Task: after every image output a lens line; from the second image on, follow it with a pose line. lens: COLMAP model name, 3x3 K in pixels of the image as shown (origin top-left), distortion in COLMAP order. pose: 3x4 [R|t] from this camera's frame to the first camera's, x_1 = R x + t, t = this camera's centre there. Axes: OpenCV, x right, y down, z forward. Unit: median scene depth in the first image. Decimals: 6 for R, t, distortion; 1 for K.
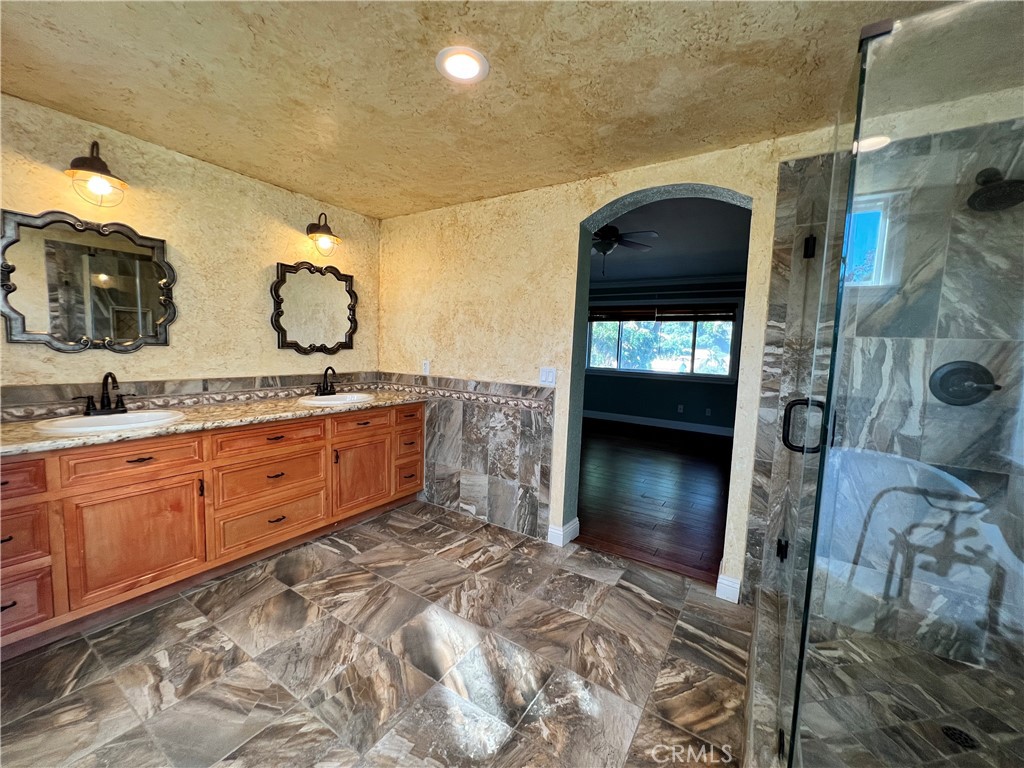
lens RADIAL K [[412.9, 0, 508.3], [0, 412.9, 383.7], [0, 0, 1]] dist [-0.002164, 0.000835]
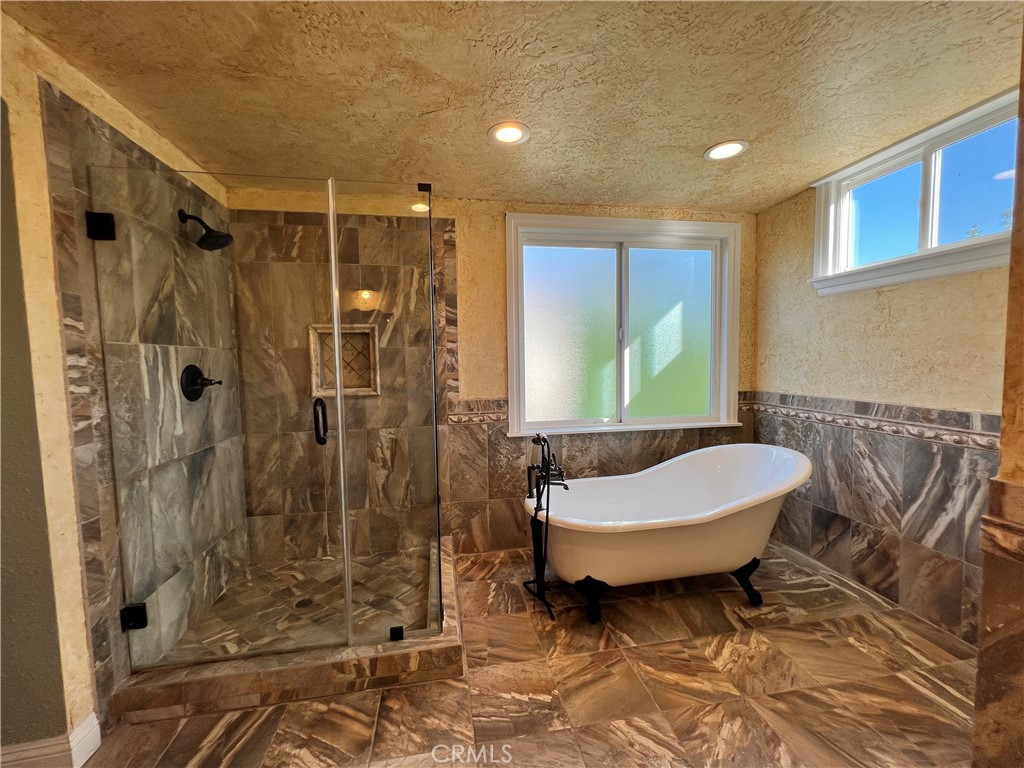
lens RADIAL K [[412.9, 0, 508.3], [0, 412.9, 383.7], [0, 0, 1]] dist [-0.002164, 0.000835]
pose [[-0.681168, -0.069867, 0.728785, -0.351255], [0.060555, 0.986649, 0.151187, -0.103948], [-0.729618, 0.147115, -0.667843, 0.934810]]
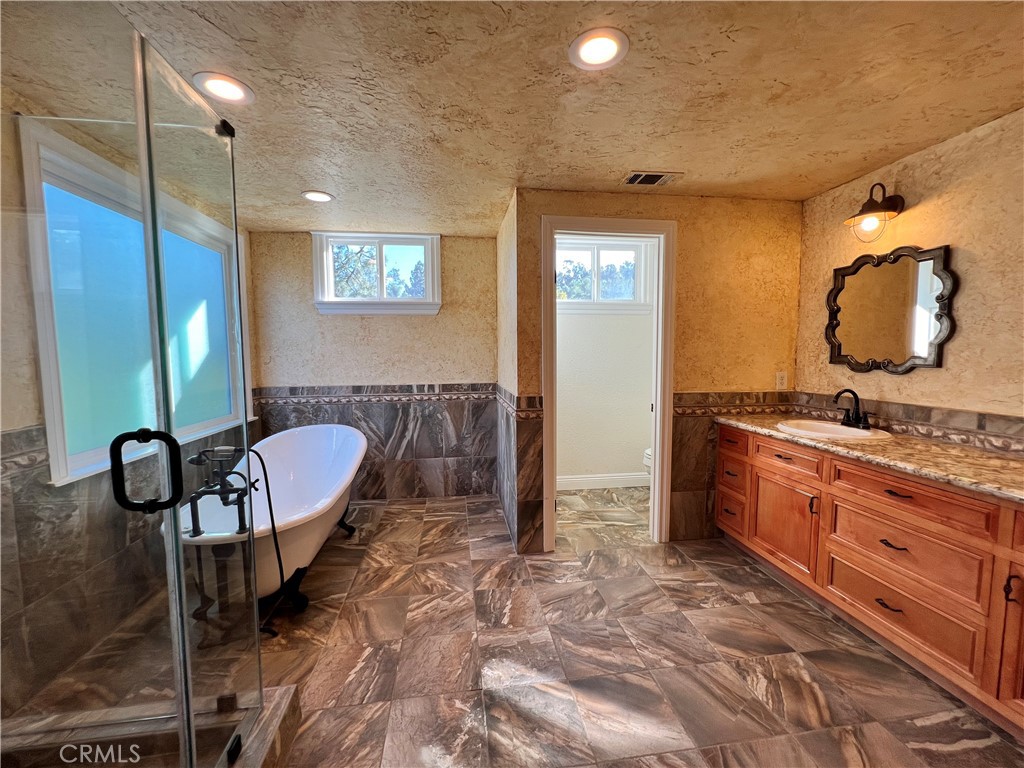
lens RADIAL K [[412.9, 0, 508.3], [0, 412.9, 383.7], [0, 0, 1]] dist [-0.002164, 0.000835]
pose [[-0.755804, 0.020085, -0.654490, 0.482428], [-0.080489, 0.989100, 0.123301, -0.107575], [0.649832, 0.145871, -0.745949, 1.237882]]
